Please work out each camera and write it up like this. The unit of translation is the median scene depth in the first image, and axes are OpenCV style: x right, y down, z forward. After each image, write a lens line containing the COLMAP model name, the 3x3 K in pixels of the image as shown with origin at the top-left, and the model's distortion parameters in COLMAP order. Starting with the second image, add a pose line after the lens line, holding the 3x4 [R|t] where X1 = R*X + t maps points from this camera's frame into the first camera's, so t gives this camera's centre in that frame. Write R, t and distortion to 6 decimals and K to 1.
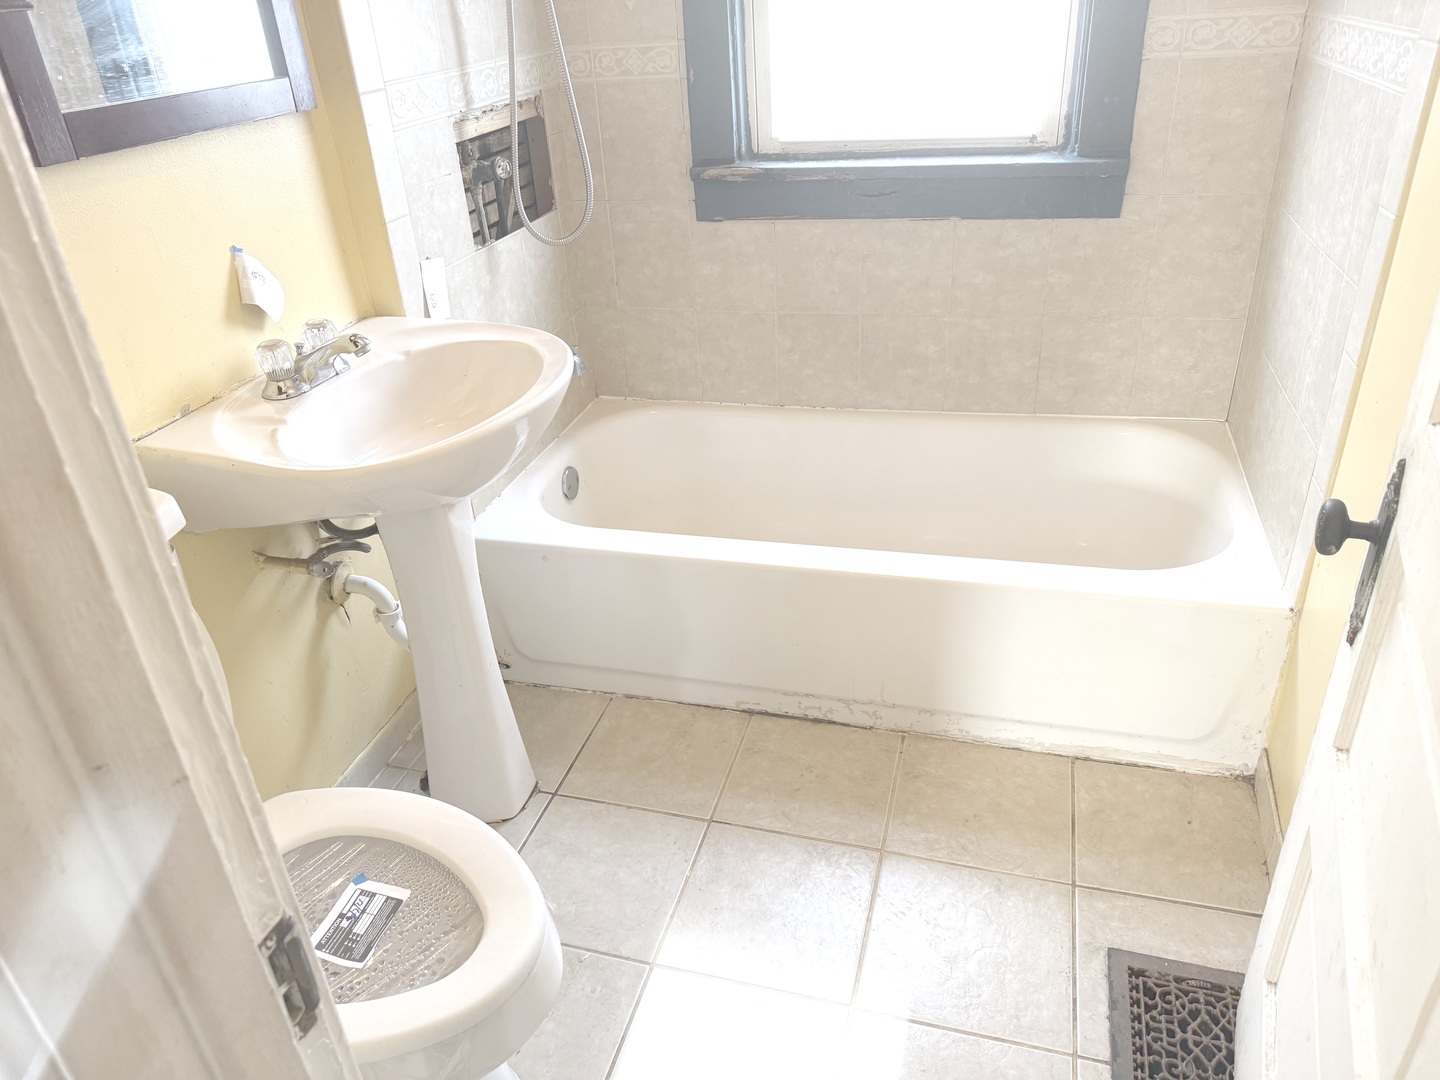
lens RADIAL K [[1008.4, 0, 727.2], [0, 1008.4, 544.3], [0, 0, 1]] dist [0.099394, -0.134158]
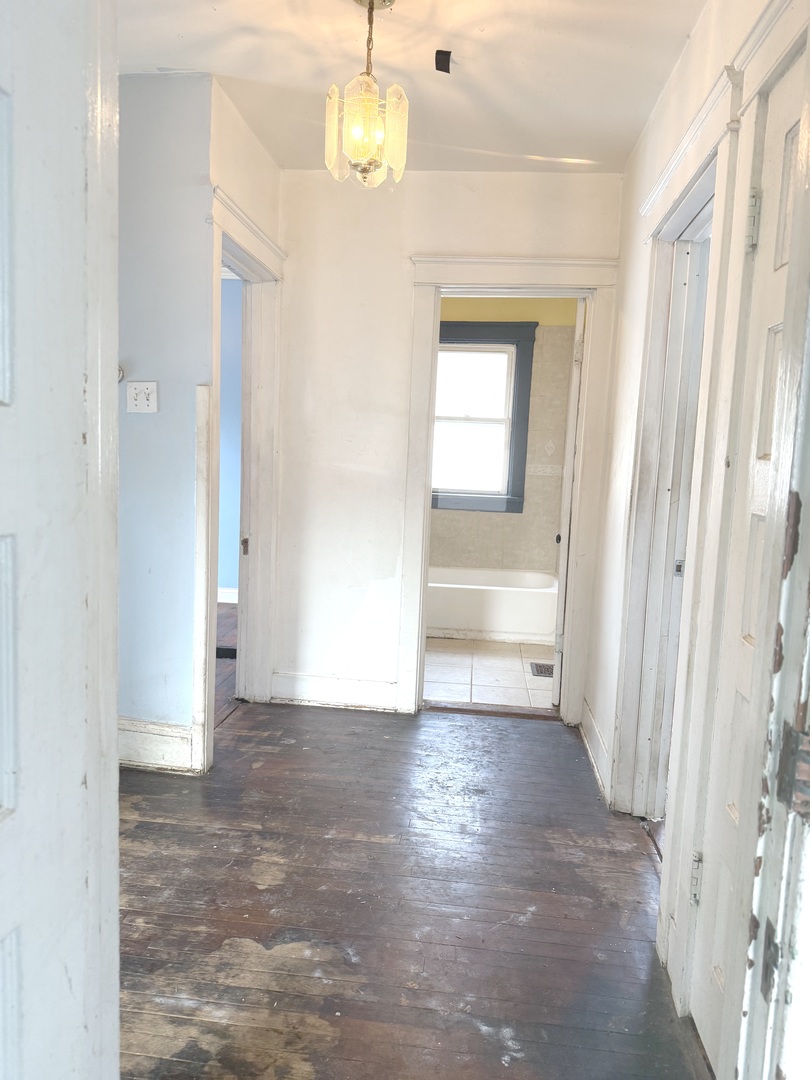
lens RADIAL K [[756.3, 0, 405.0], [0, 756.3, 540.0], [0, 0, 1]] dist [0.099394, -0.134158]
pose [[0.979619, 0.071422, 0.187738, -0.536549], [0.003660, 0.928147, -0.372196, 0.785621], [-0.200832, 0.365298, 0.908969, -1.360643]]
